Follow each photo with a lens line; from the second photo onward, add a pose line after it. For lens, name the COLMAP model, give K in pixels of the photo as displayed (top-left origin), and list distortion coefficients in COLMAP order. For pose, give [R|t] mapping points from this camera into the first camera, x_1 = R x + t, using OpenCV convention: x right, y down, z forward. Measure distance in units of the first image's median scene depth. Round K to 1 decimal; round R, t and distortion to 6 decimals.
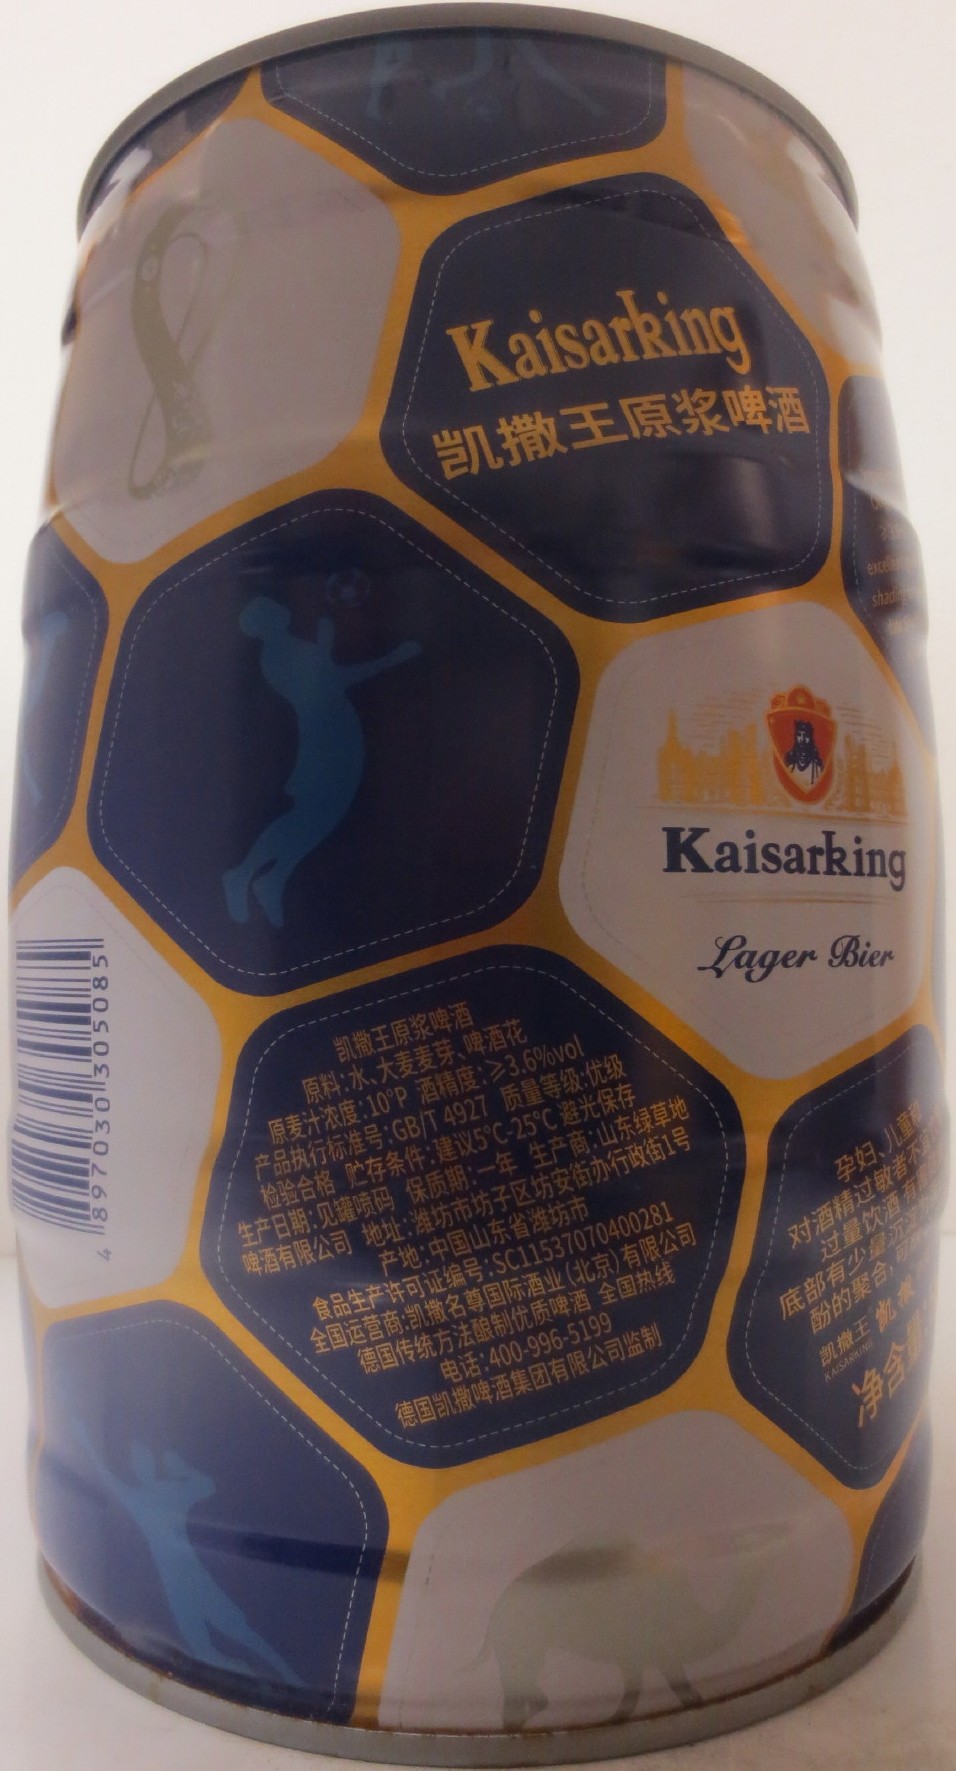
lens RADIAL K [[1337.9, 0, 462.2], [0, 1337.9, 889.6], [0, 0, 1]] dist [-0.112824, -0.002610]
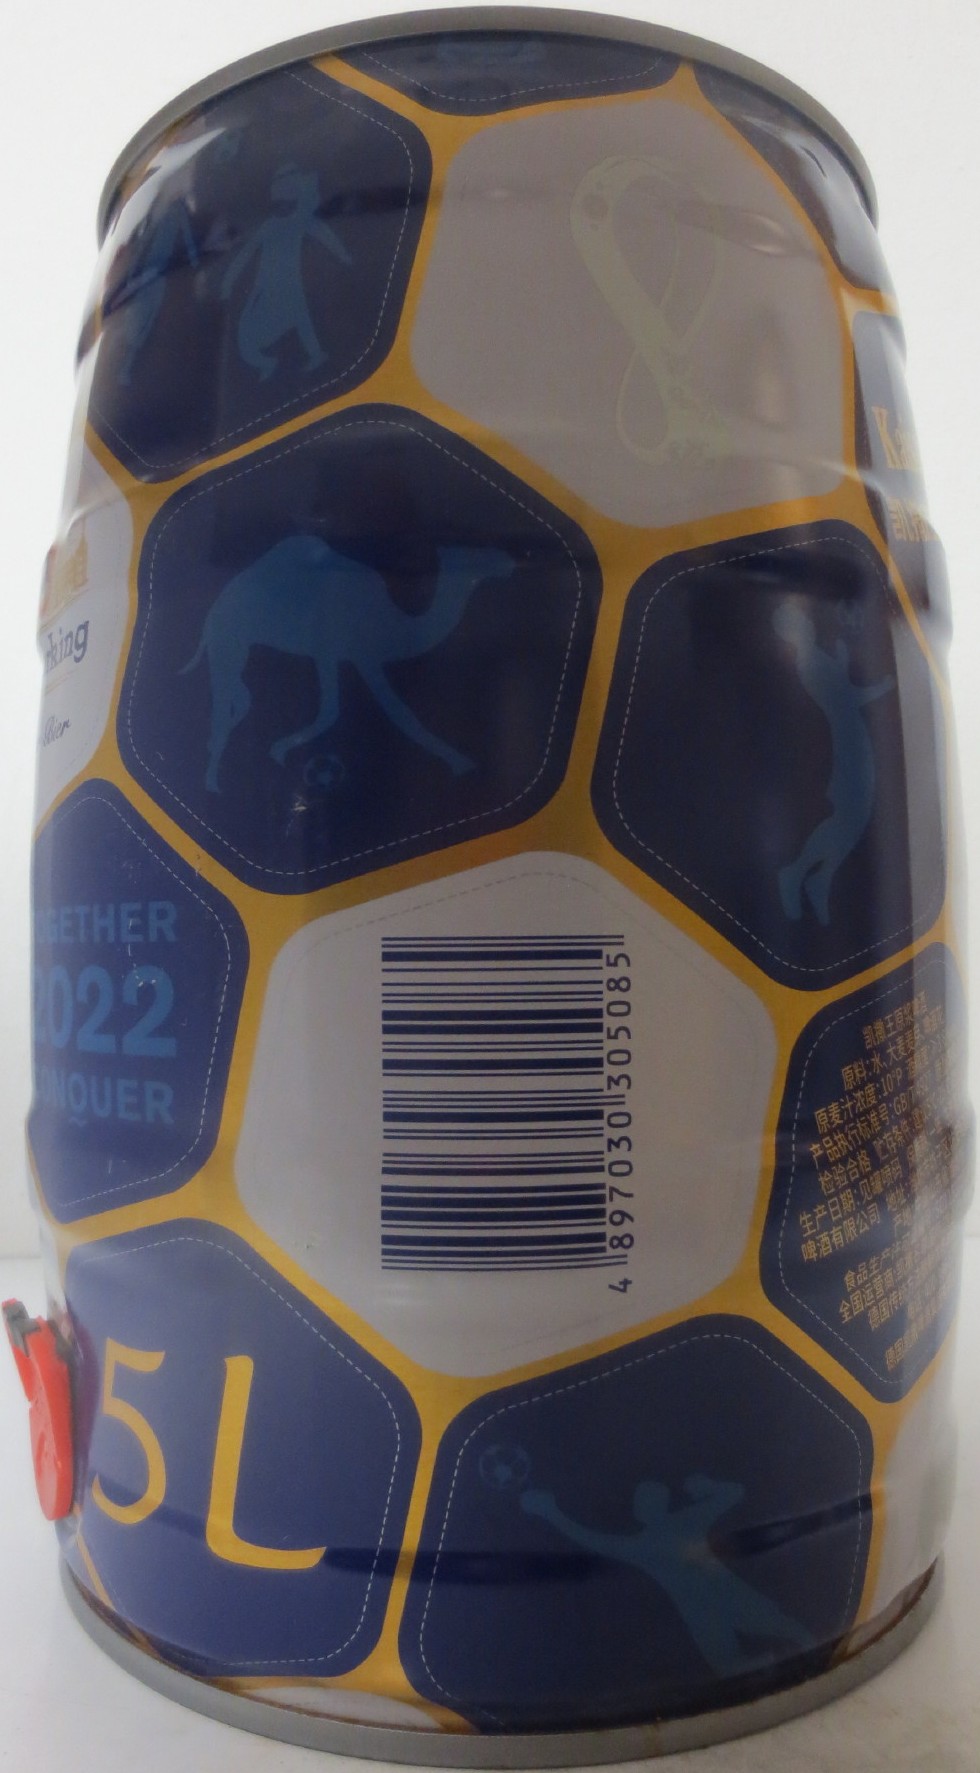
lens RADIAL K [[1344.2, 0, 479.2], [0, 1344.2, 873.2], [0, 0, 1]] dist [-0.101644, -0.014463]
pose [[0.657090, 0.044802, 0.752480, -1.071170], [-0.034268, 0.998976, -0.029554, 0.026351], [-0.753033, -0.006366, 0.657952, 0.494671]]
